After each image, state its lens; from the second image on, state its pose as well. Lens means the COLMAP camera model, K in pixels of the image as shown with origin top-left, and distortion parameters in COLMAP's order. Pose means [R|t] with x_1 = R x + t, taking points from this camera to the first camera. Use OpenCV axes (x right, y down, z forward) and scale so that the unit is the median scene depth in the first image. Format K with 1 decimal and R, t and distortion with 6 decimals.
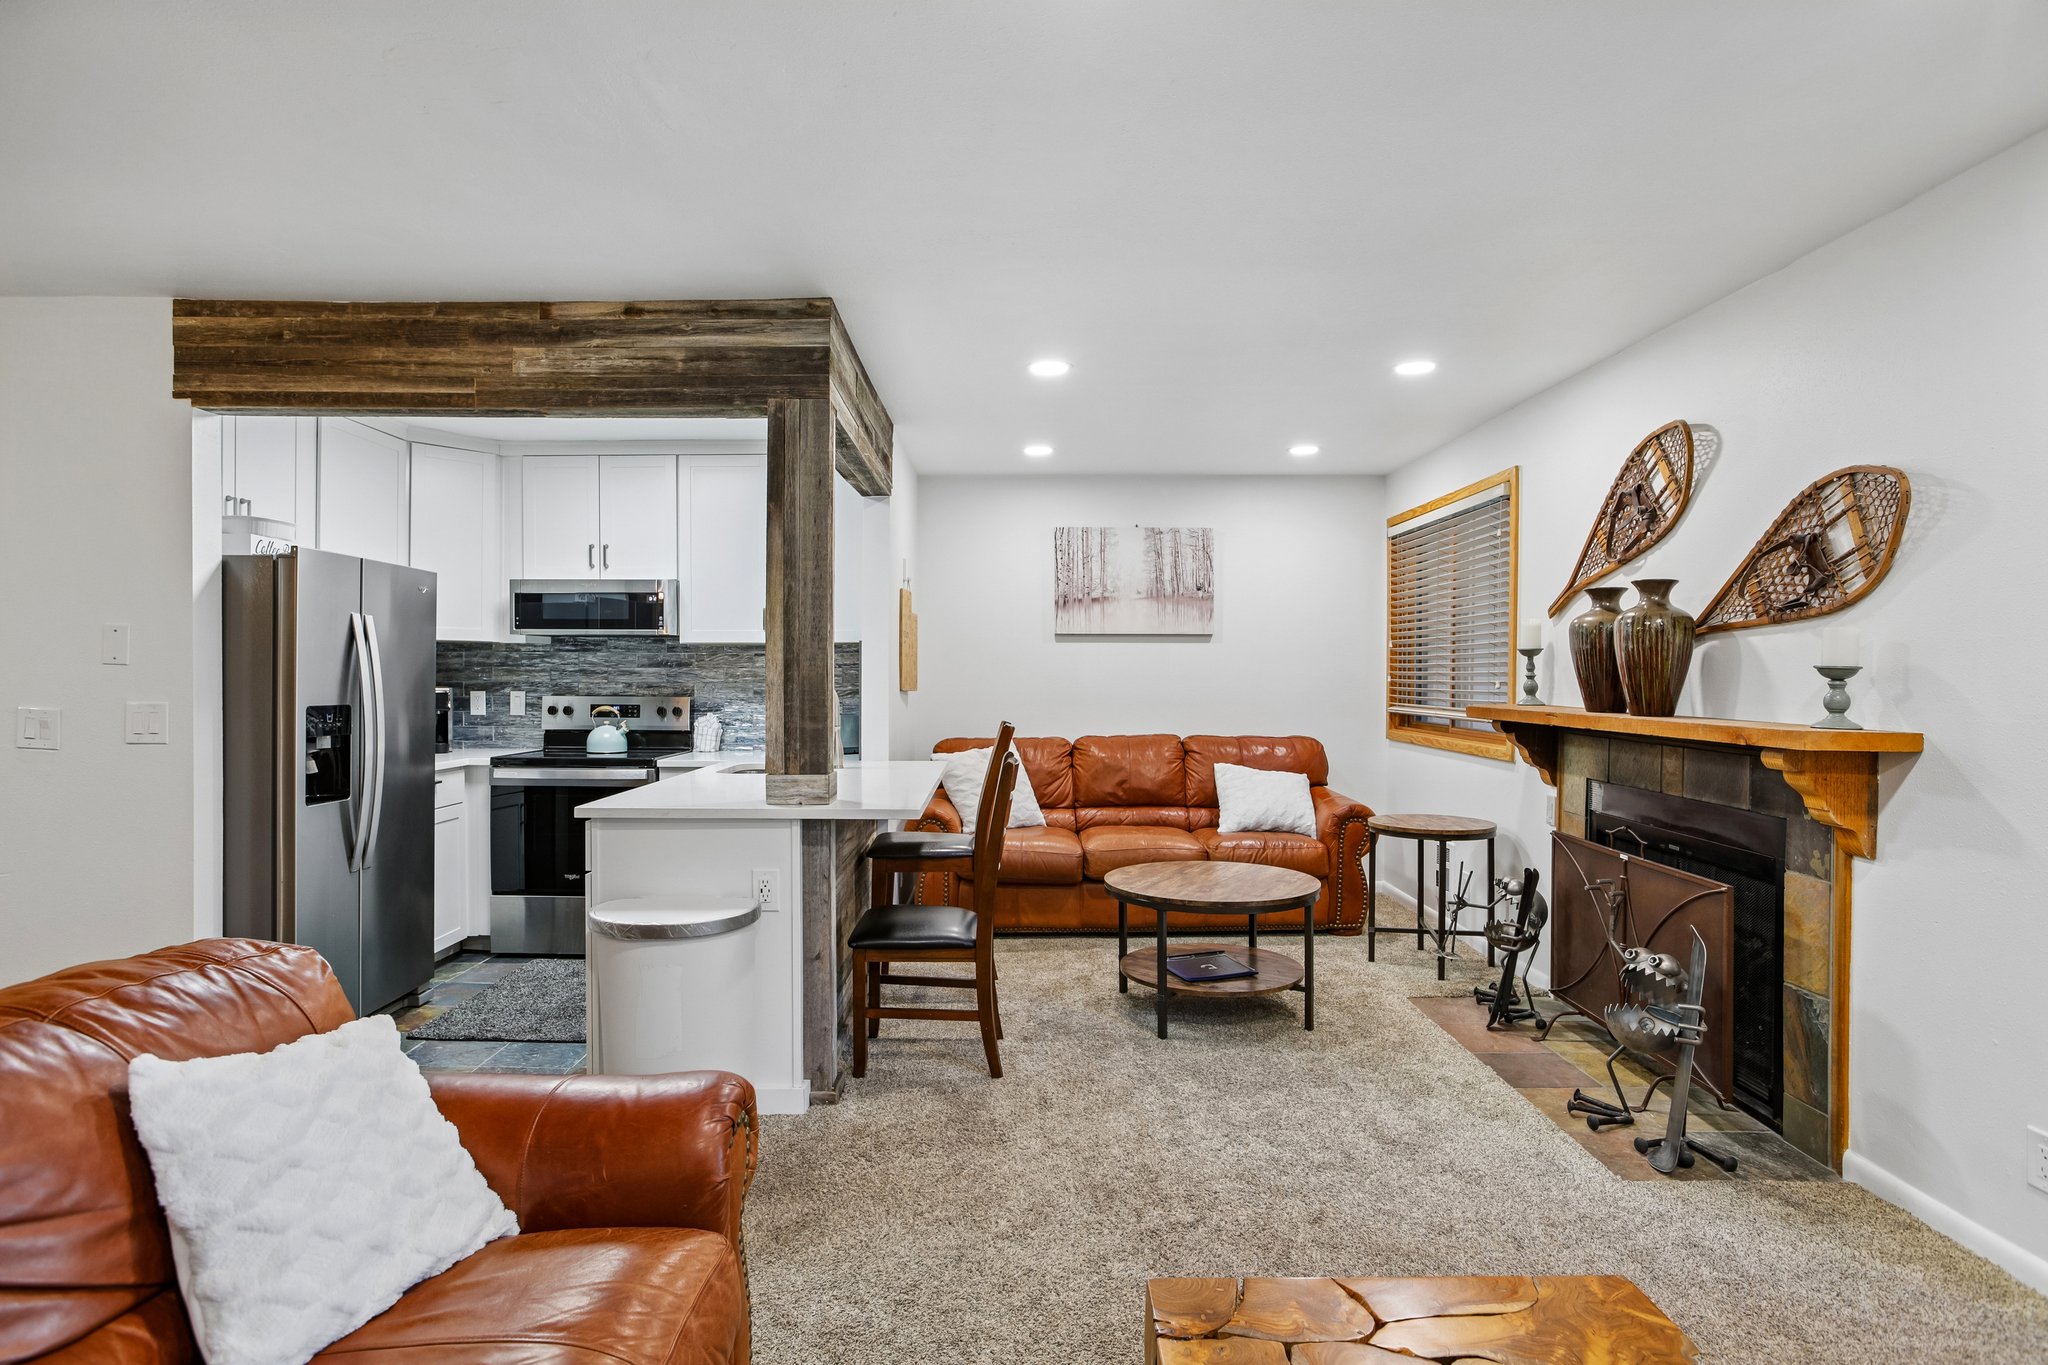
lens RADIAL K [[1069.1, 0, 1012.9], [0, 1069.1, 687.9], [0, 0, 1]] dist [-0.035348, 0.007966]
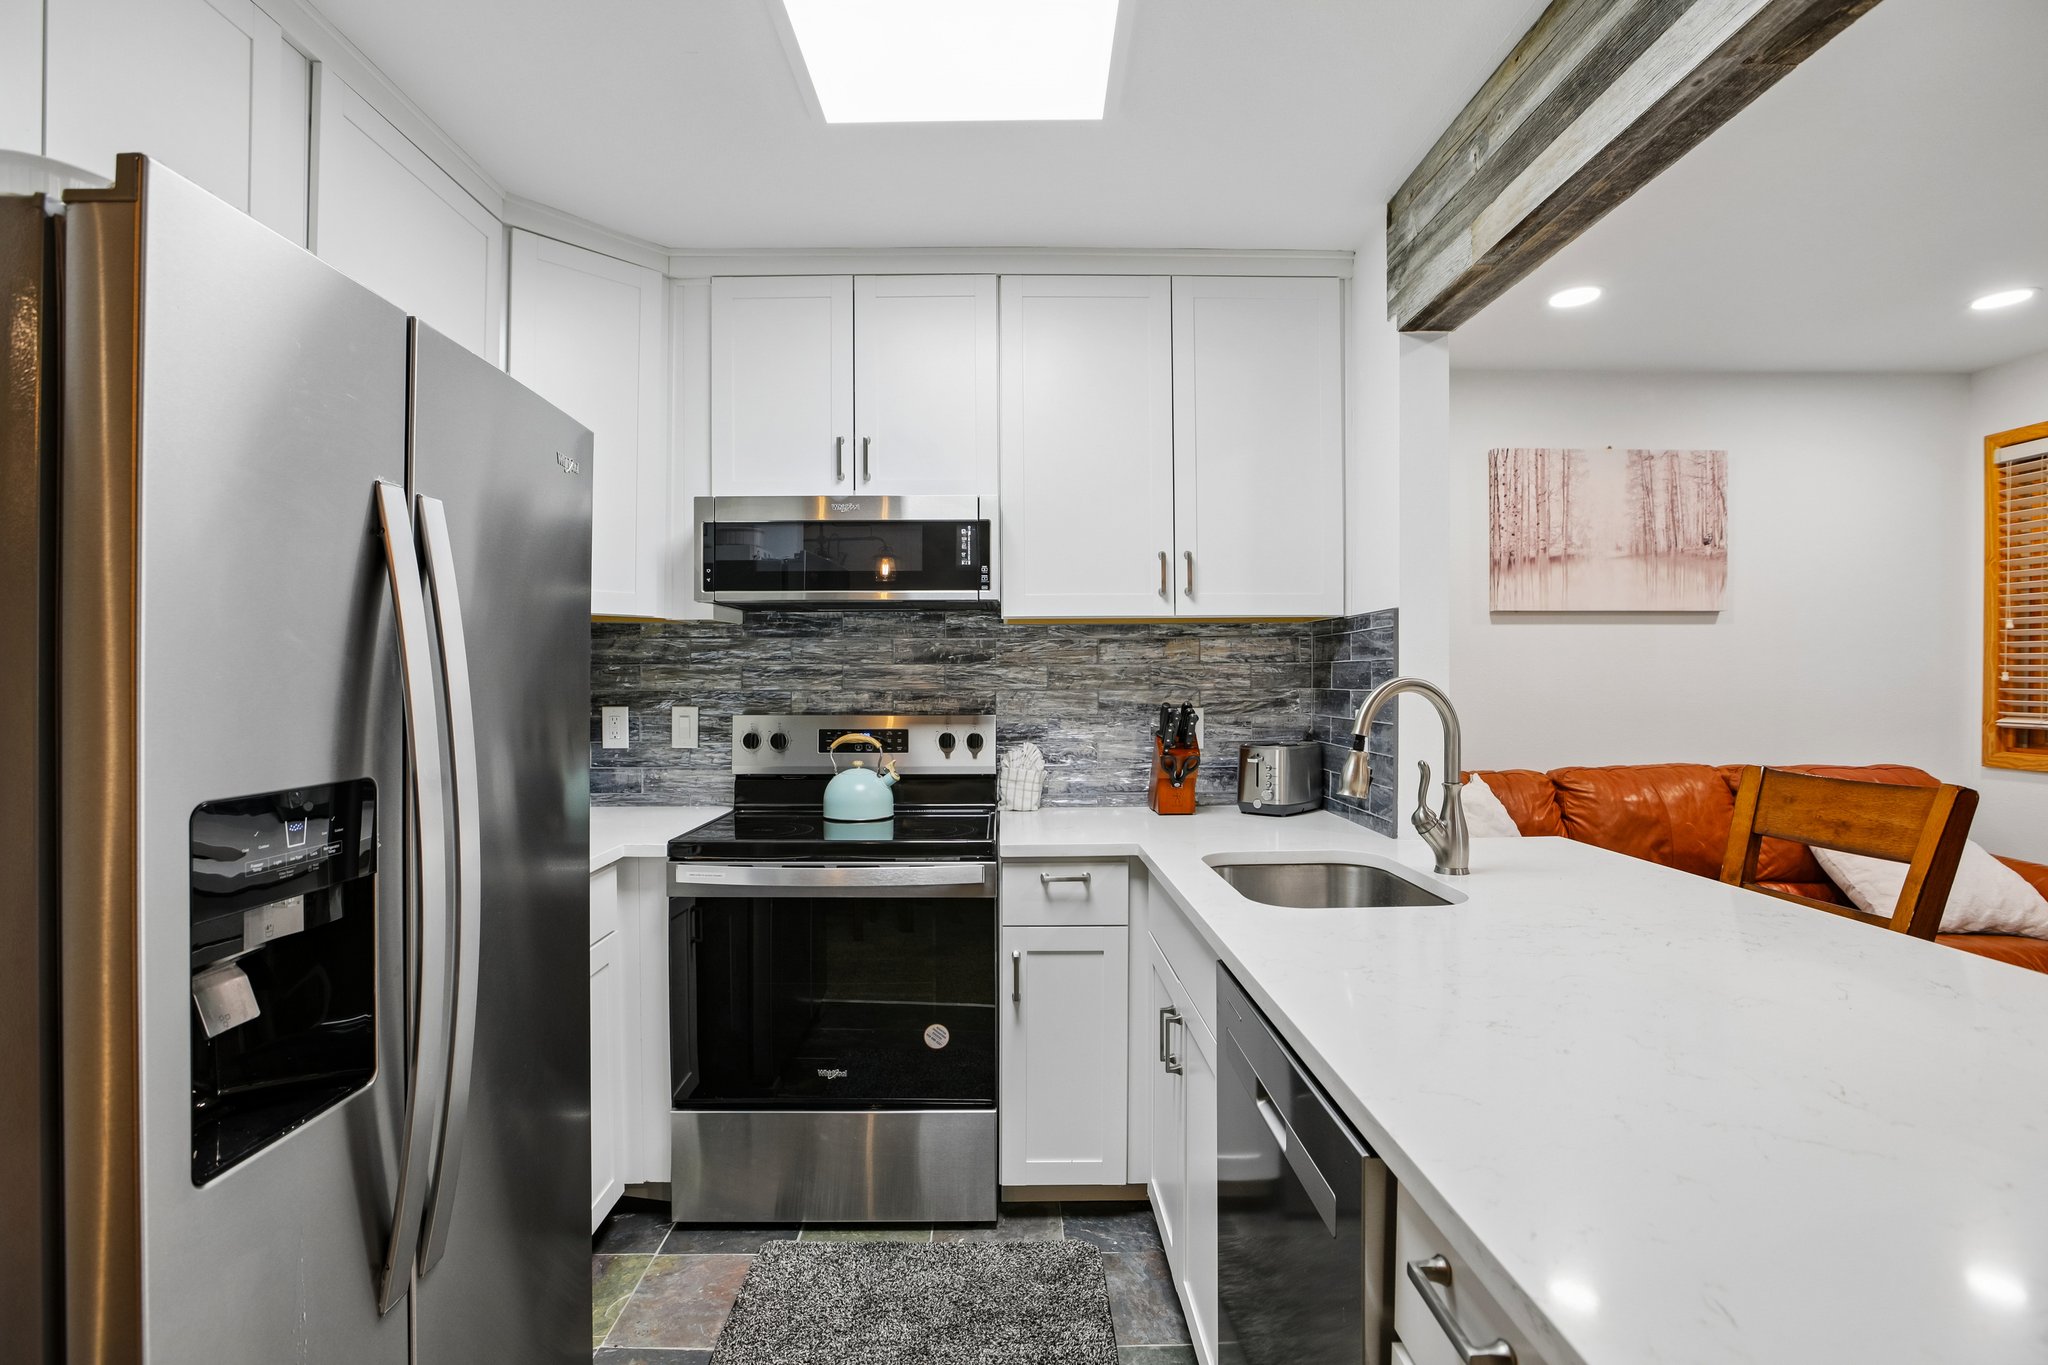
lens RADIAL K [[964.9, 0, 1024.3], [0, 964.9, 682.0], [0, 0, 1]] dist [-0.050316, 0.018403]
pose [[0.999796, -0.006267, 0.019178, -0.297981], [0.006395, 0.999958, -0.006609, -0.005779], [-0.019135, 0.006730, 0.999794, 0.484879]]
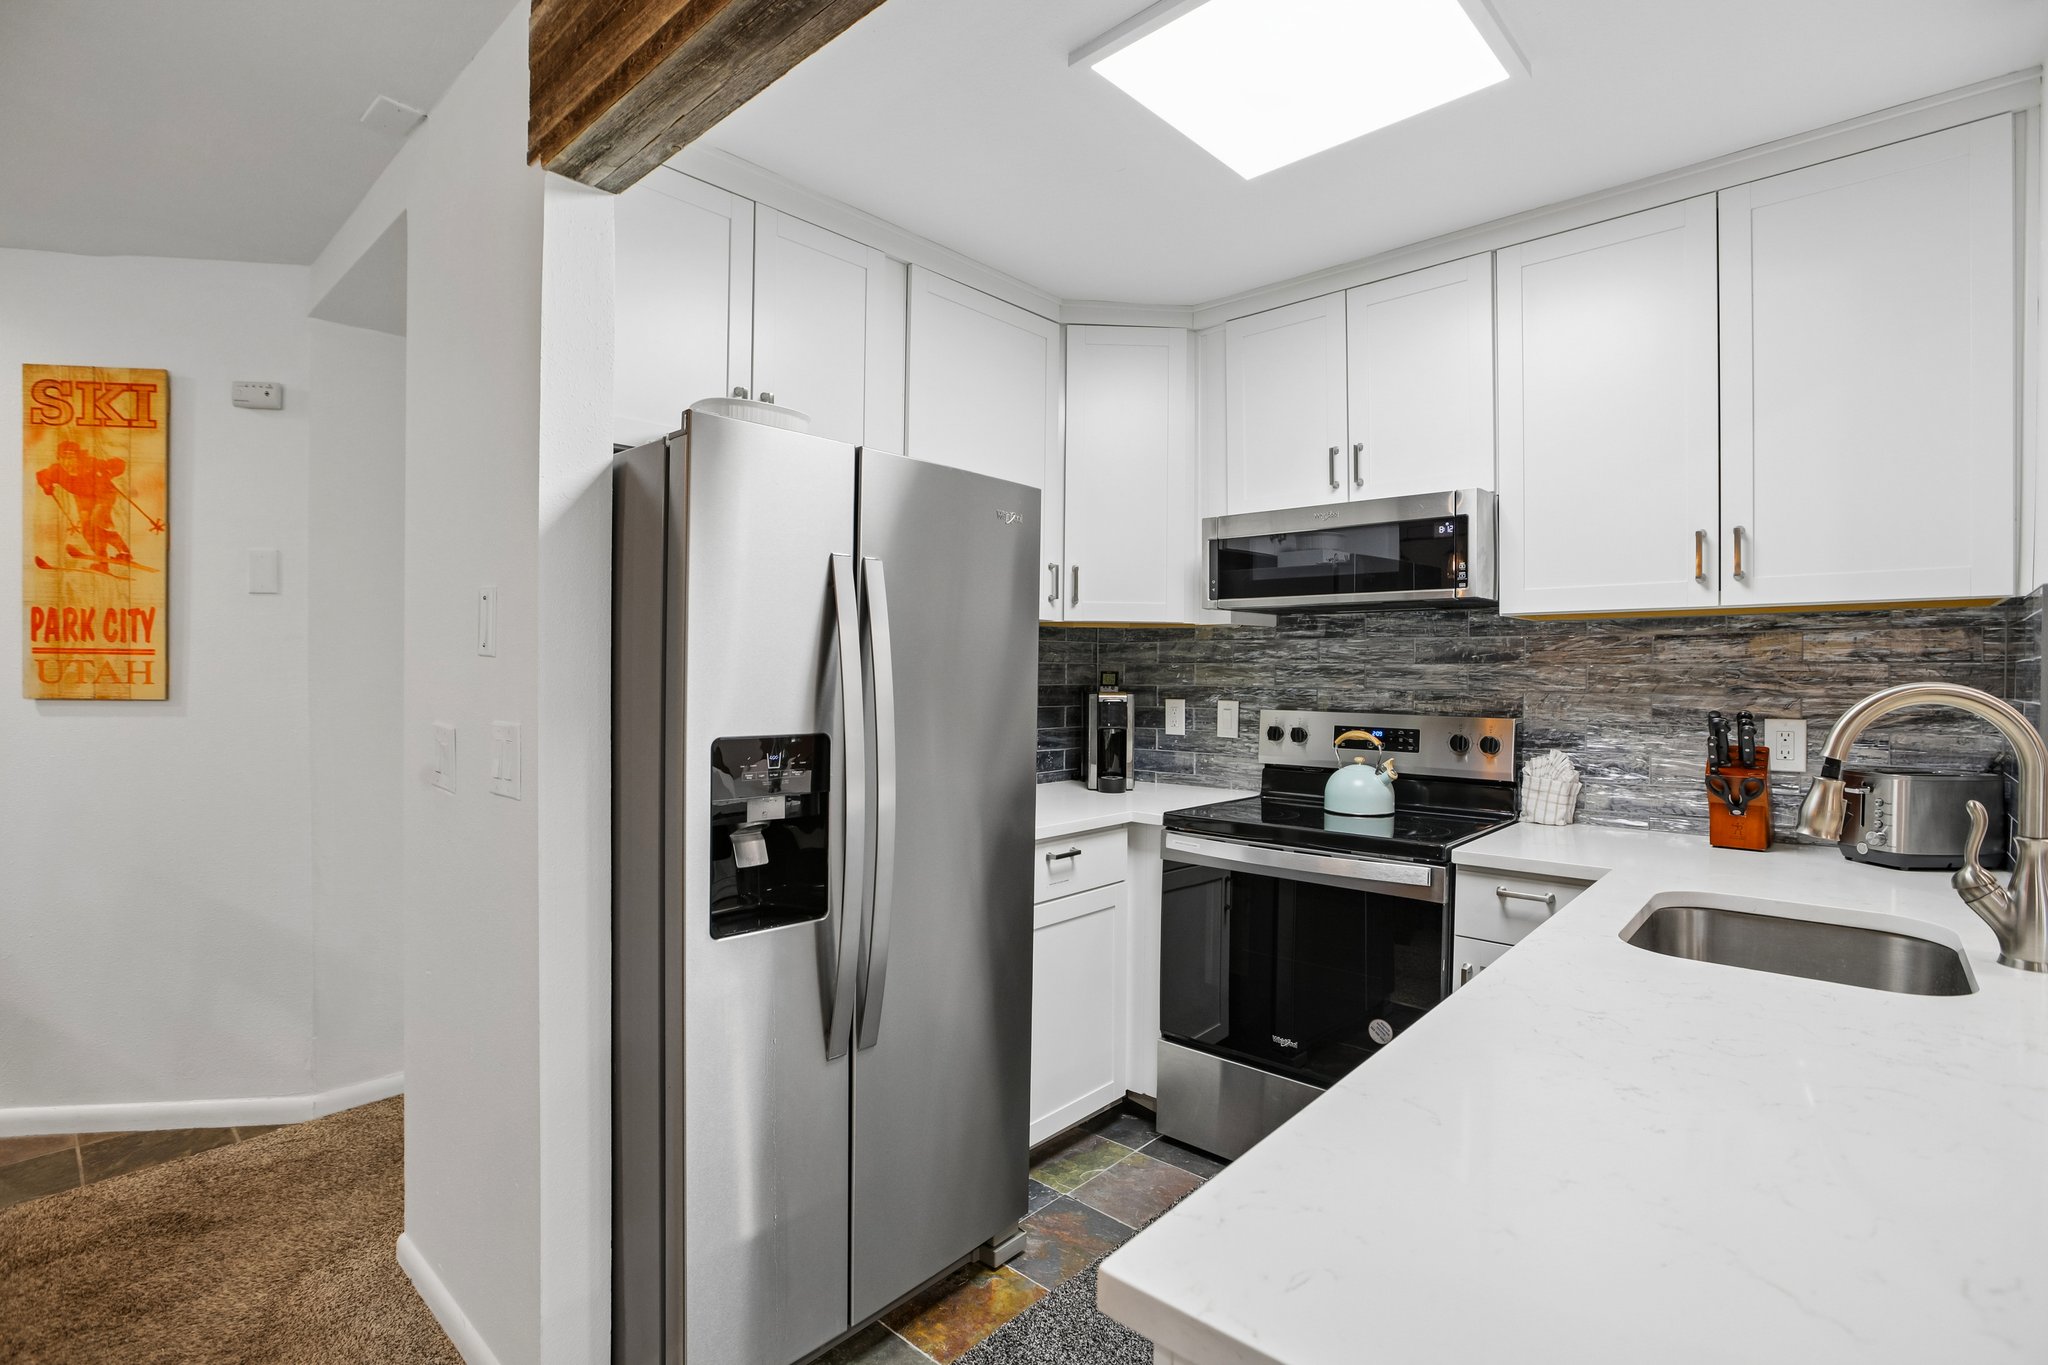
lens RADIAL K [[964.9, 0, 1012.8], [0, 964.9, 679.9], [0, 0, 1]] dist [-0.050316, 0.018403]
pose [[0.738001, 0.006422, -0.674769, -0.168272], [-0.012296, 0.999917, -0.003931, -0.005872], [0.674688, 0.011198, 0.738018, 0.482982]]
